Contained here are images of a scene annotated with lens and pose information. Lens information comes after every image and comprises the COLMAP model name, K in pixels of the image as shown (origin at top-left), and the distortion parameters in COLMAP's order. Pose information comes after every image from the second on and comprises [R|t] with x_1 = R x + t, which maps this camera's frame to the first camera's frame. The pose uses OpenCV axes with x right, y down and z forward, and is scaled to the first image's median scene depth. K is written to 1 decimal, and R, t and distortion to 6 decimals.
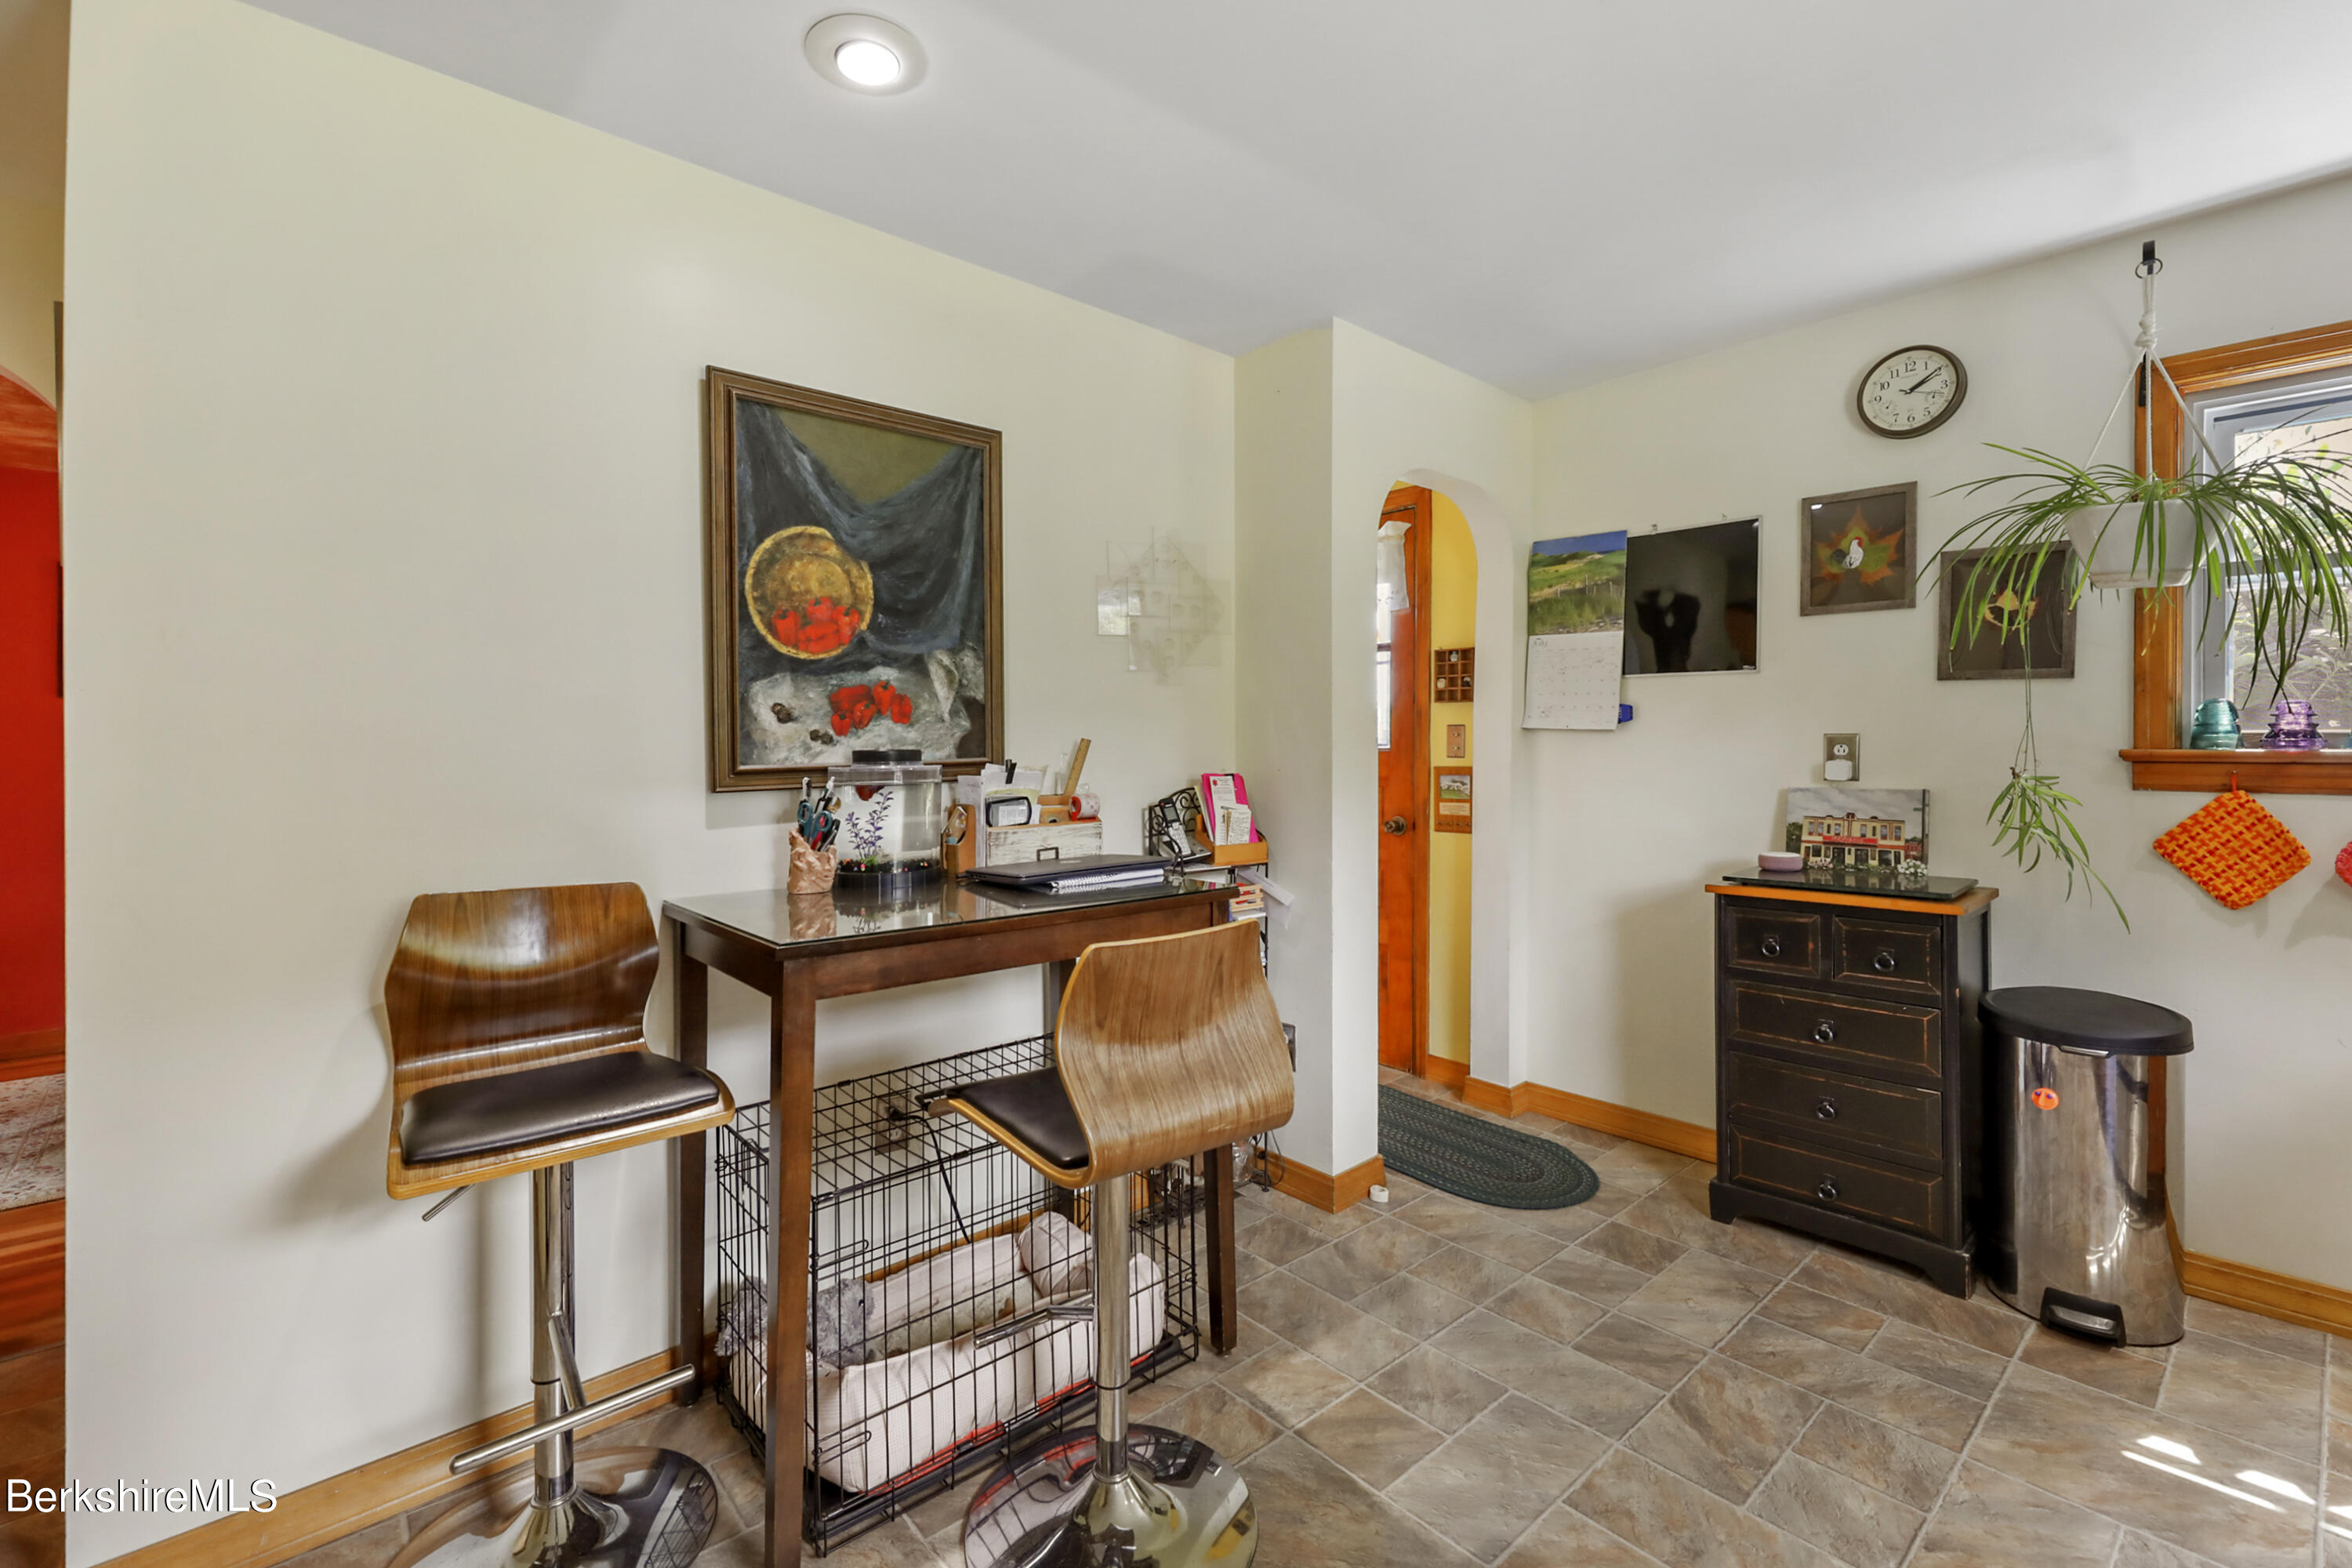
lens RADIAL K [[1021.8, 0, 1184.5], [0, 1021.8, 742.5], [0, 0, 1]] dist [-0.002633, -0.001321]
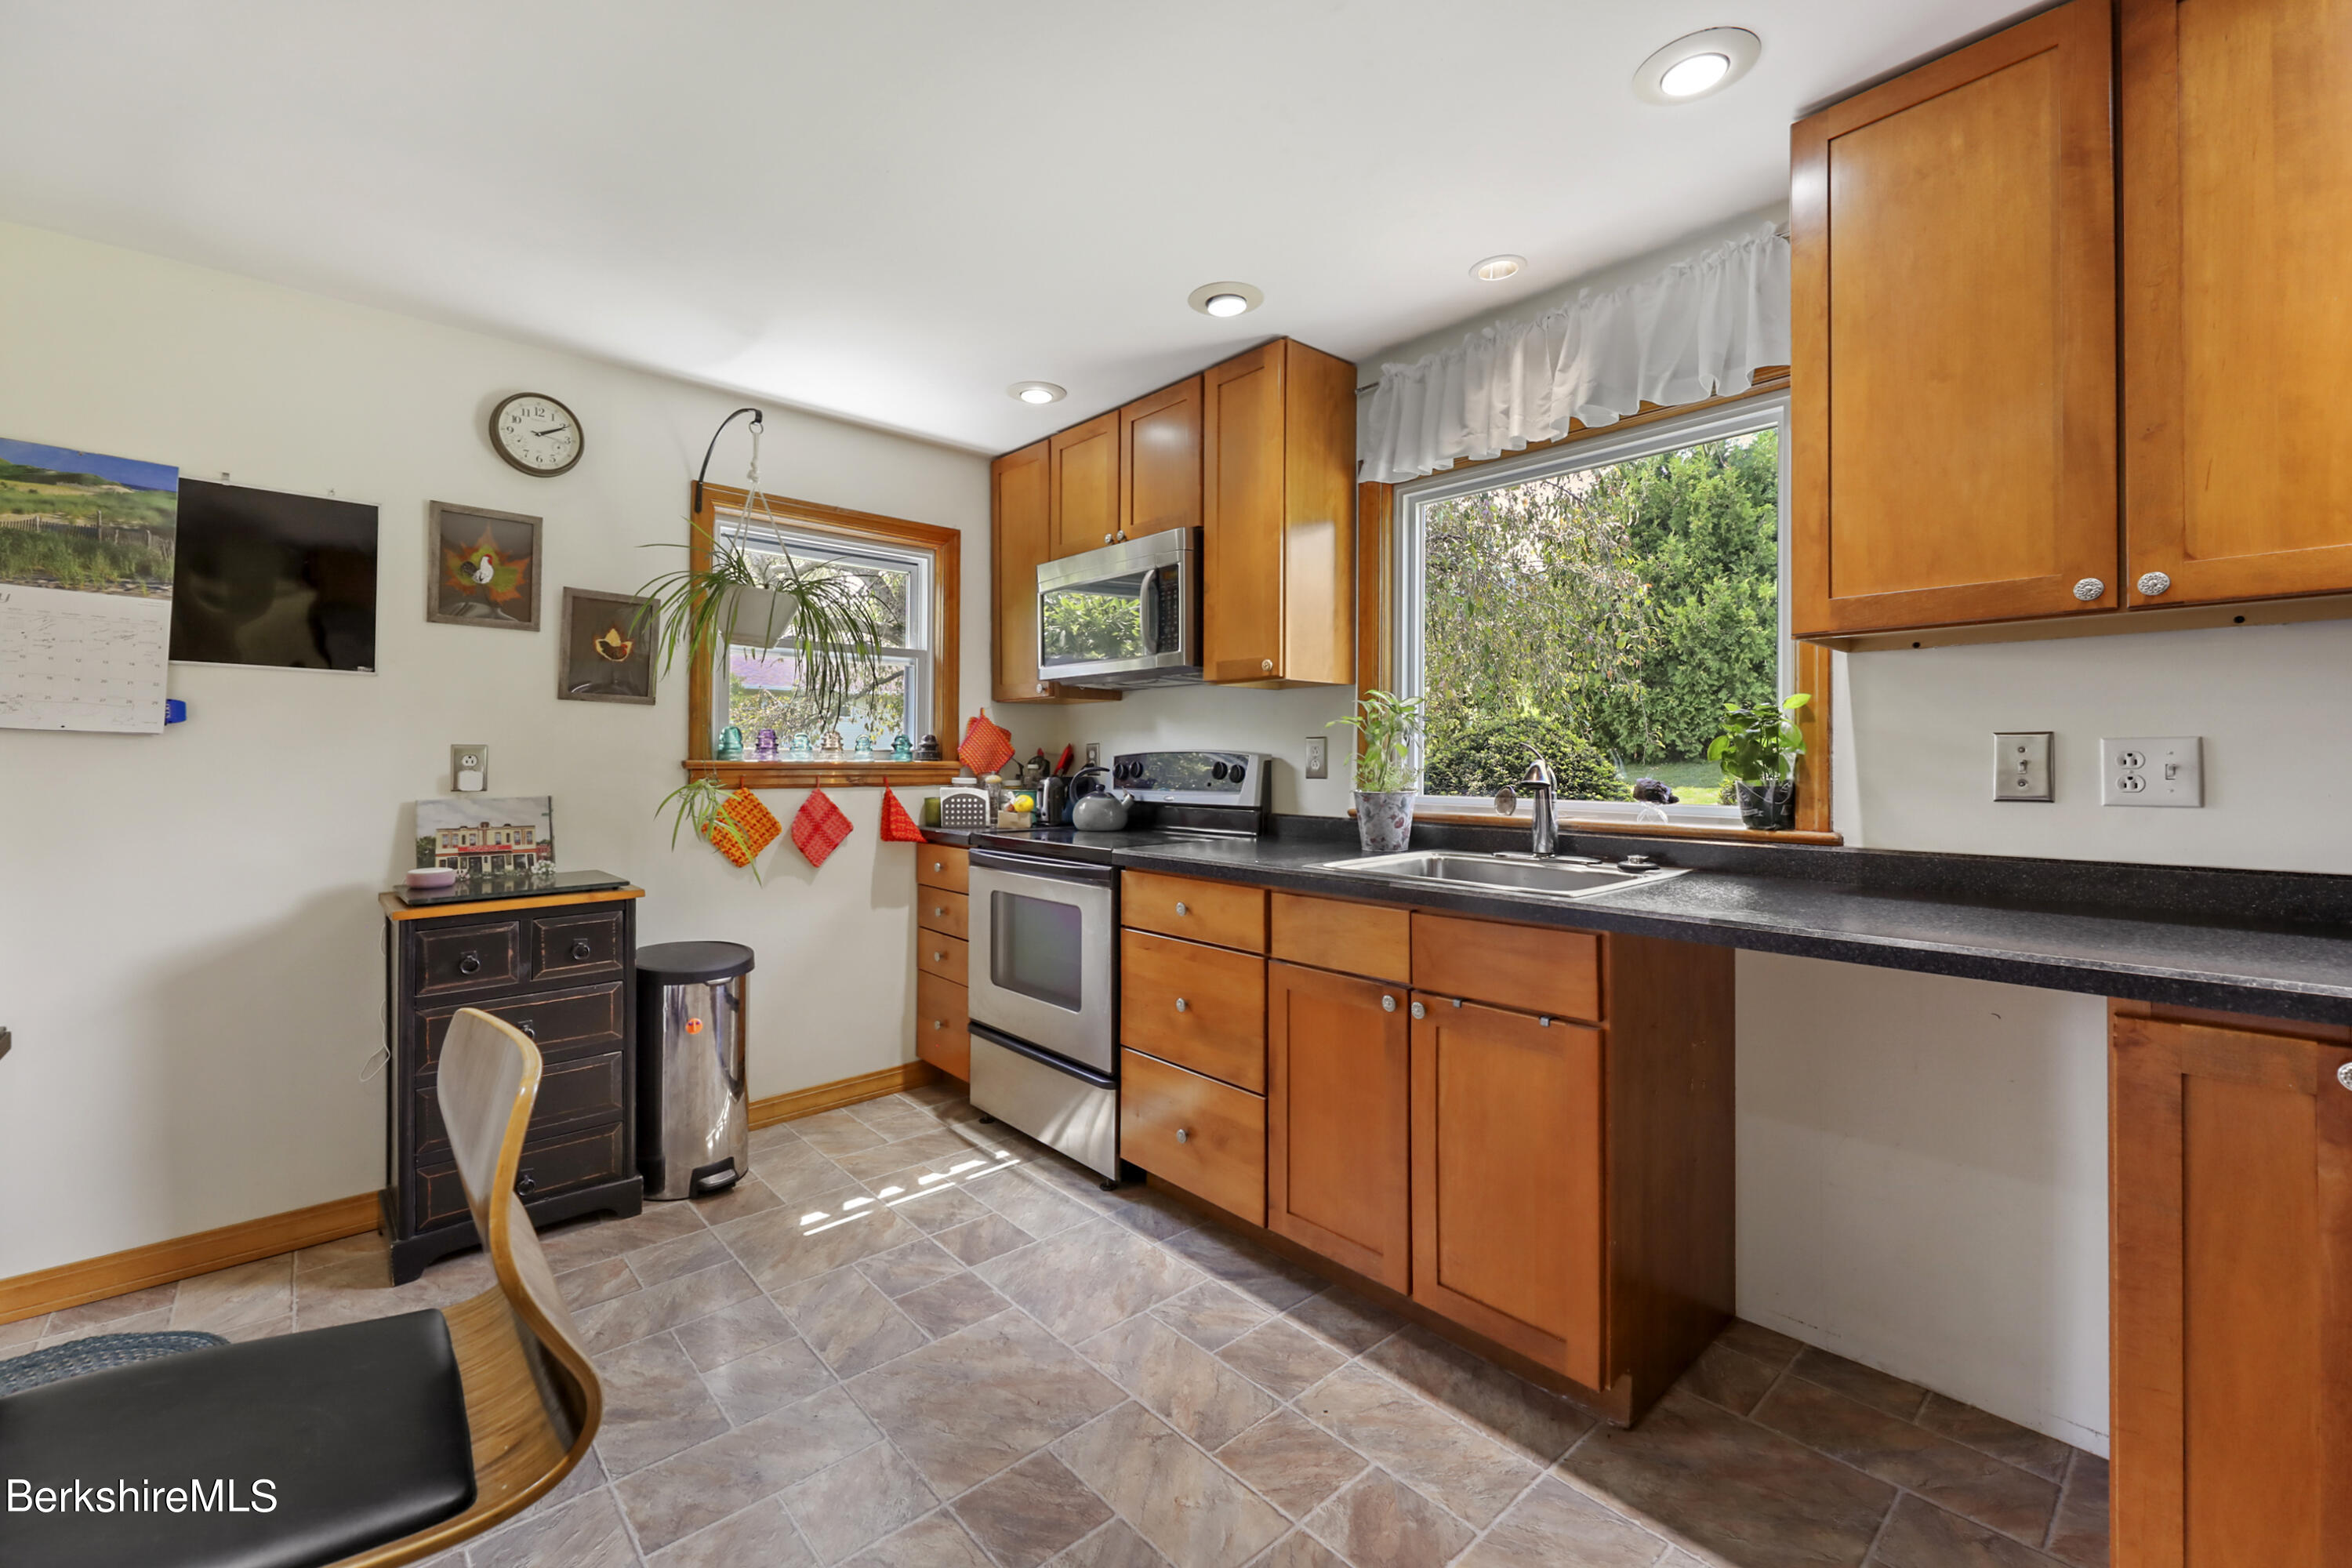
lens RADIAL K [[965.1, 0, 1168.2], [0, 965.1, 754.9], [0, 0, 1]] dist [-0.000652, -0.000207]
pose [[-0.013343, 0.006415, 0.999890, -0.337754], [-0.006073, 0.999960, -0.006497, 0.003683], [-0.999893, -0.006159, -0.013303, 0.336034]]
